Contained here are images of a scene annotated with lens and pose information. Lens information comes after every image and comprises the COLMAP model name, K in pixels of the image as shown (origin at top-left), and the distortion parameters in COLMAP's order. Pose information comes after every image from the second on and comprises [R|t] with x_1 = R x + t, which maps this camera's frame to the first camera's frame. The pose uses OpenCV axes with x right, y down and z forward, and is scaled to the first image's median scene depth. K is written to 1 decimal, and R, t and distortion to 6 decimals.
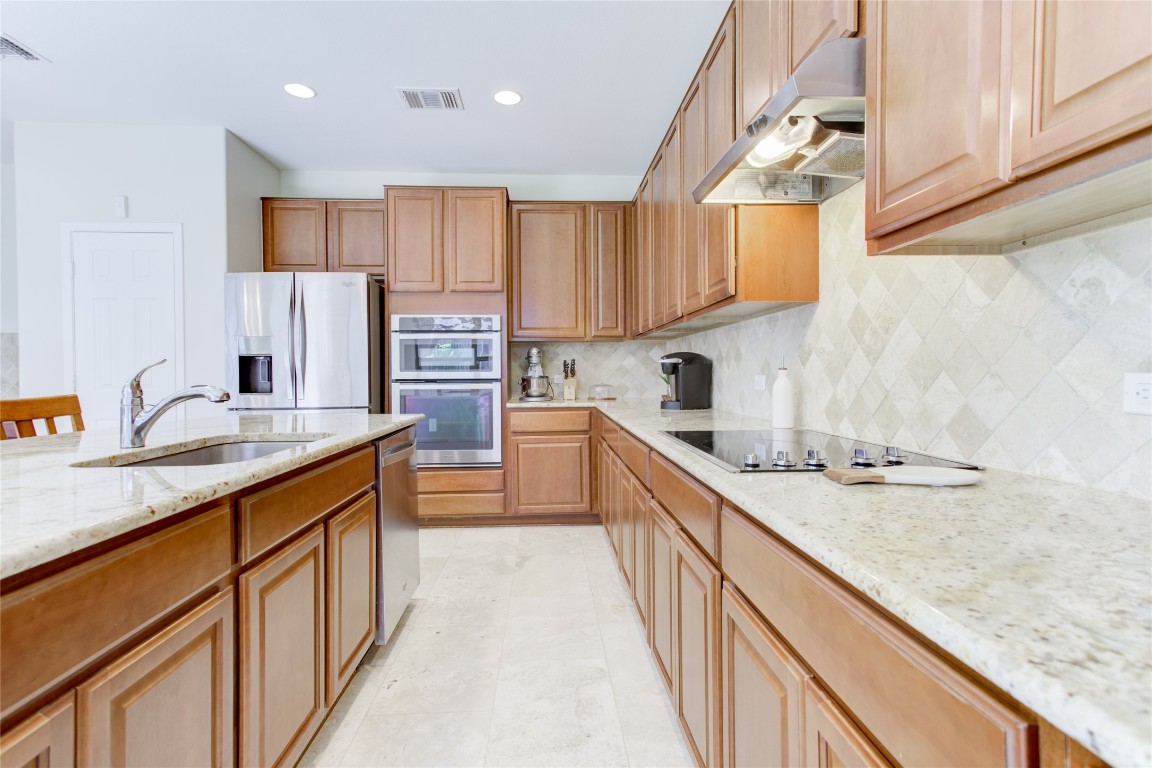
lens RADIAL K [[558.6, 0, 576.0], [0, 558.6, 378.8], [0, 0, 1]] dist [0.019879, 0.001045]
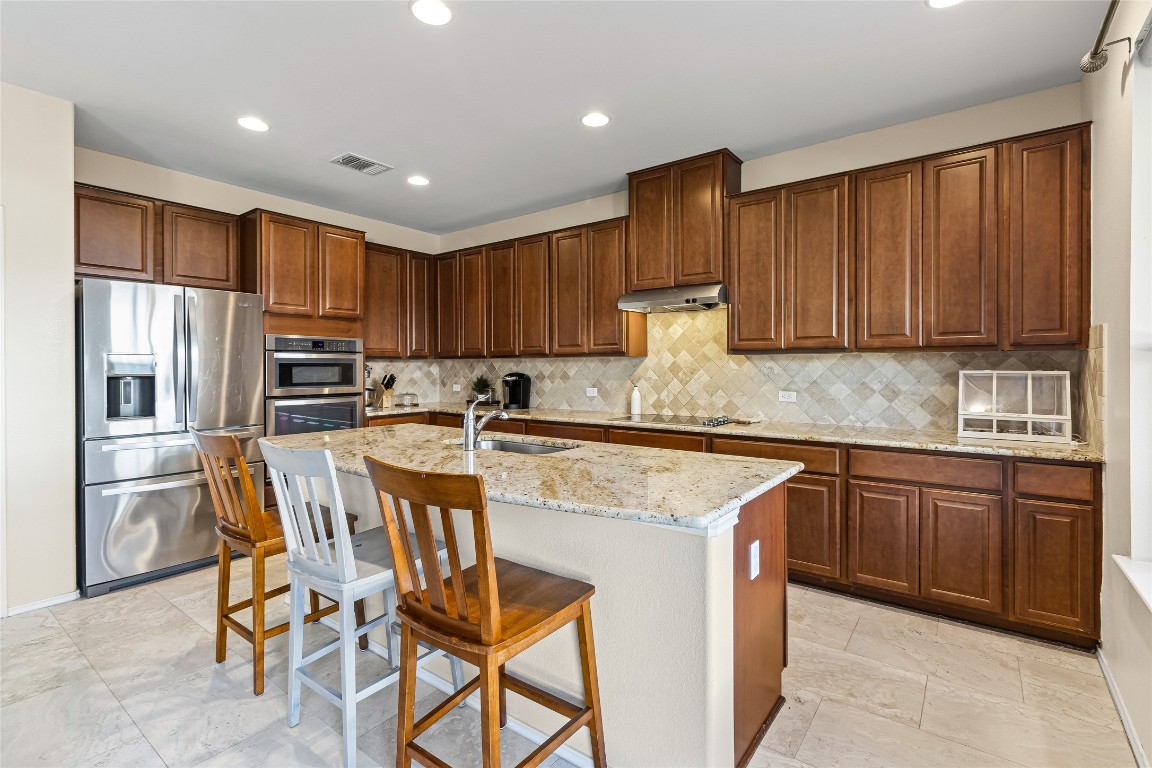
lens RADIAL K [[523.8, 0, 583.6], [0, 523.8, 368.9], [0, 0, 1]] dist [0.003680, -0.002322]
pose [[0.634588, 0.003268, 0.772844, -0.991882], [0.006805, 0.999929, -0.009815, -0.050799], [-0.772821, 0.011487, 0.634521, -0.100520]]
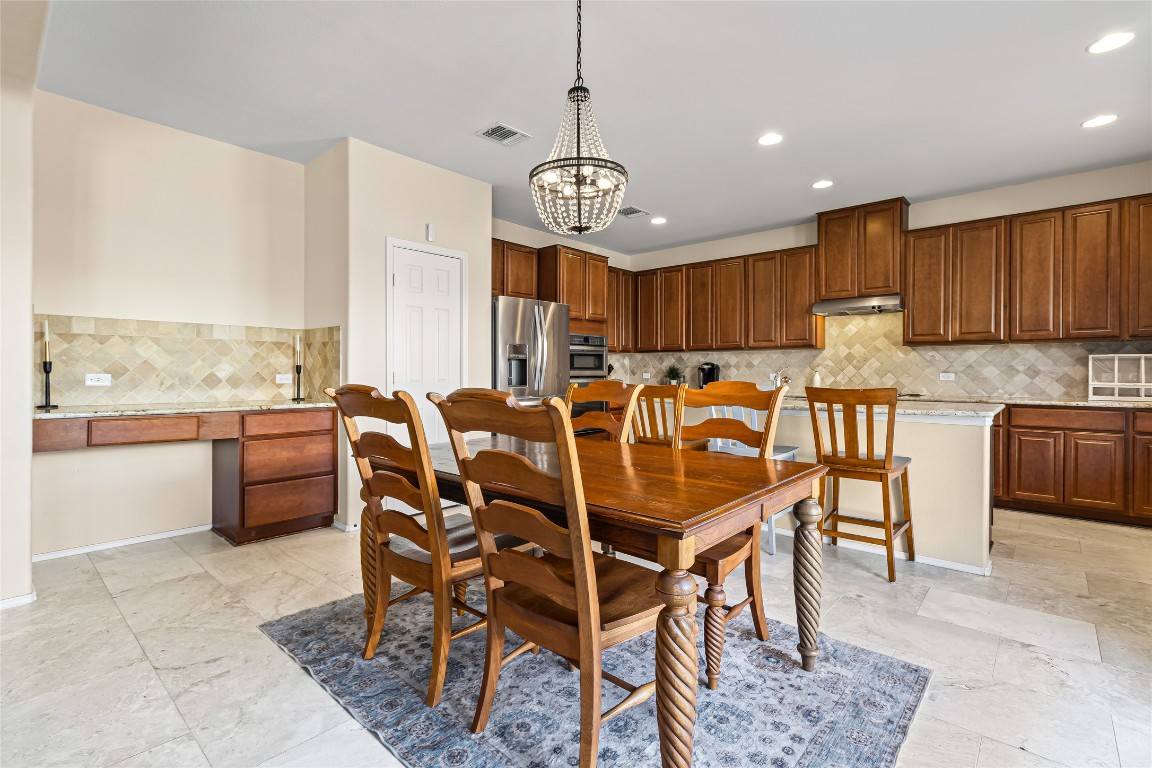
lens RADIAL K [[523.8, 0, 592.9], [0, 523.8, 374.1], [0, 0, 1]] dist [0.003680, -0.002322]
pose [[0.689920, 0.004953, 0.723868, -1.788903], [0.002148, 0.999958, -0.008889, 0.013370], [-0.723882, 0.007688, 0.689881, -0.022791]]
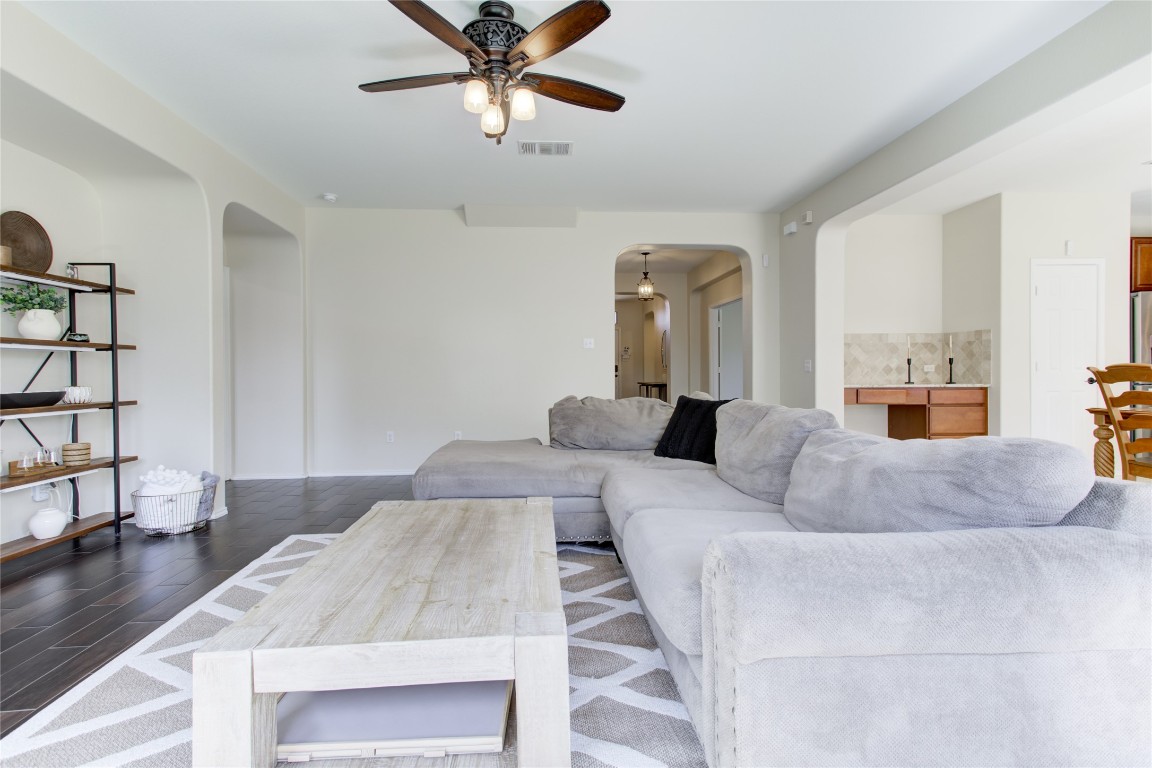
lens RADIAL K [[558.6, 0, 569.5], [0, 558.6, 384.0], [0, 0, 1]] dist [0.019879, 0.001045]
pose [[0.999999, 0.000240, 0.001690, -2.832909], [-0.000253, 0.999973, 0.007346, 0.060643], [-0.001688, -0.007346, 0.999972, -0.683338]]
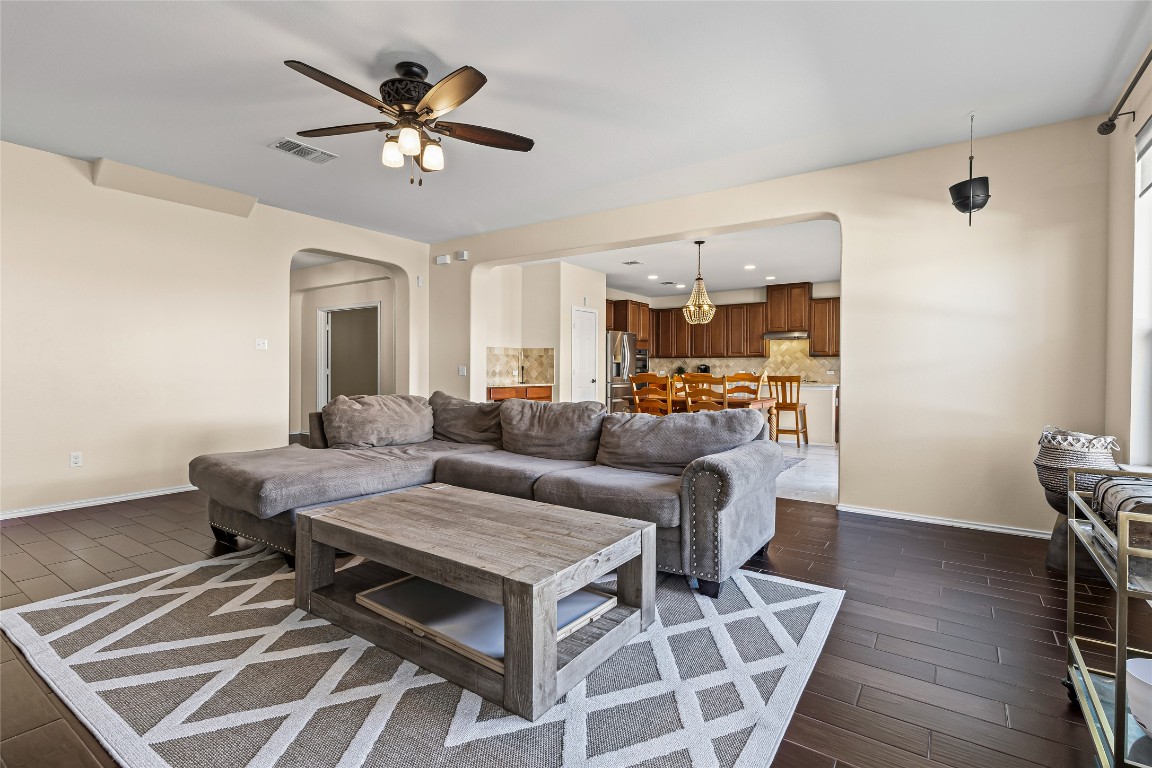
lens RADIAL K [[575.1, 0, 557.0], [0, 575.1, 372.6], [0, 0, 1]] dist [0.001702, 0.000347]
pose [[0.626804, 0.005839, 0.779155, -3.842835], [0.000945, 0.999965, -0.008254, 0.039274], [-0.779177, 0.005910, 0.626776, -0.658278]]
